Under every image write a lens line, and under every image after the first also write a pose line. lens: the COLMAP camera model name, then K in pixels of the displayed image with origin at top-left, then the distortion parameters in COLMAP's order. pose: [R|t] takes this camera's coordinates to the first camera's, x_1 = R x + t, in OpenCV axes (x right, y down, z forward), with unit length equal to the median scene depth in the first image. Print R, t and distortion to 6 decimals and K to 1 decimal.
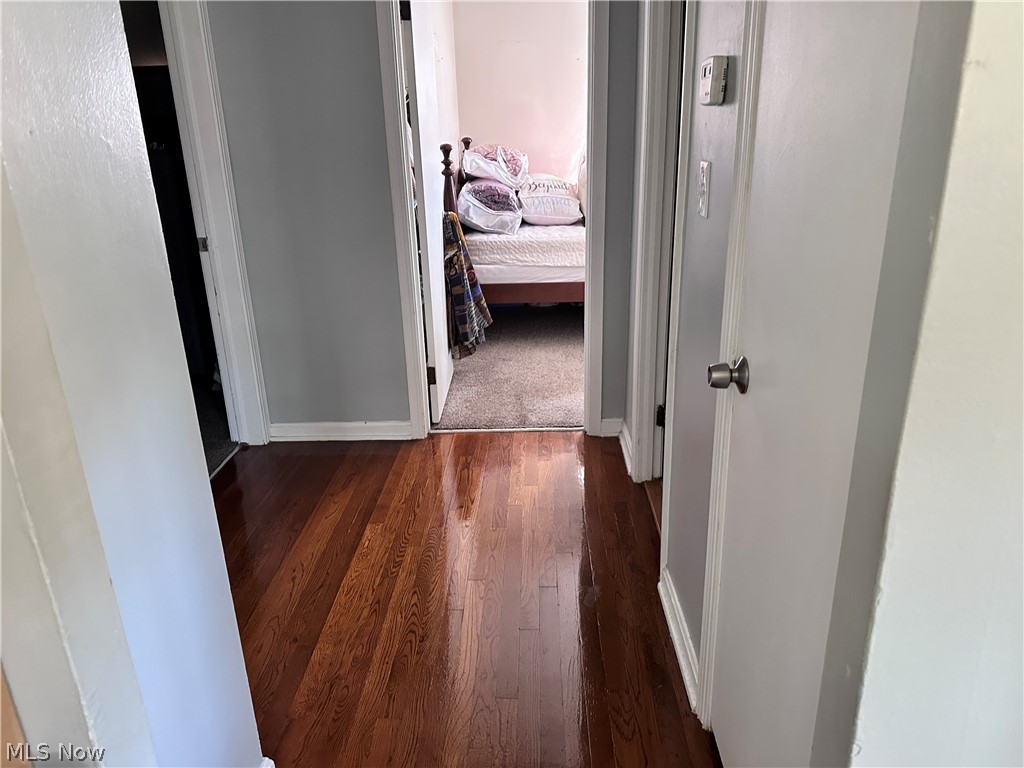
lens RADIAL K [[712.0, 0, 523.5], [0, 712.0, 381.3], [0, 0, 1]] dist [0.130201, -0.190430]
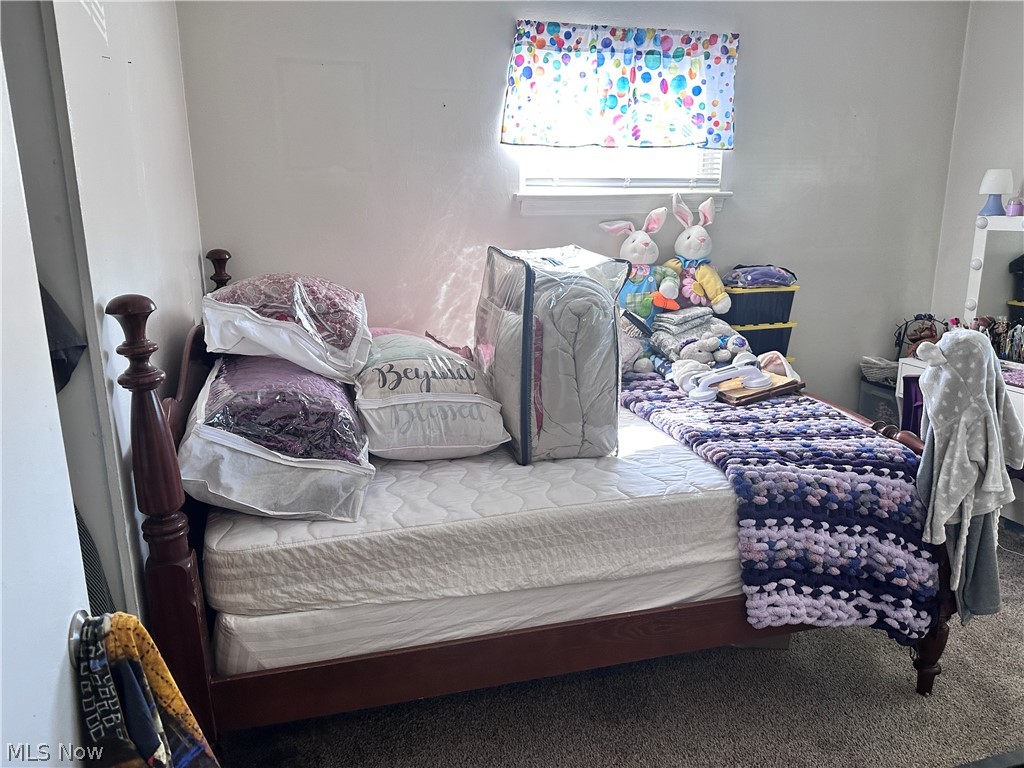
lens RADIAL K [[751.0, 0, 539.2], [0, 751.0, 384.8], [0, 0, 1]] dist [-0.002199, -0.007580]
pose [[0.954658, -0.043354, 0.294529, -0.032888], [0.077874, 0.991258, -0.106502, -0.225181], [-0.287337, 0.124610, 0.949689, 0.600433]]
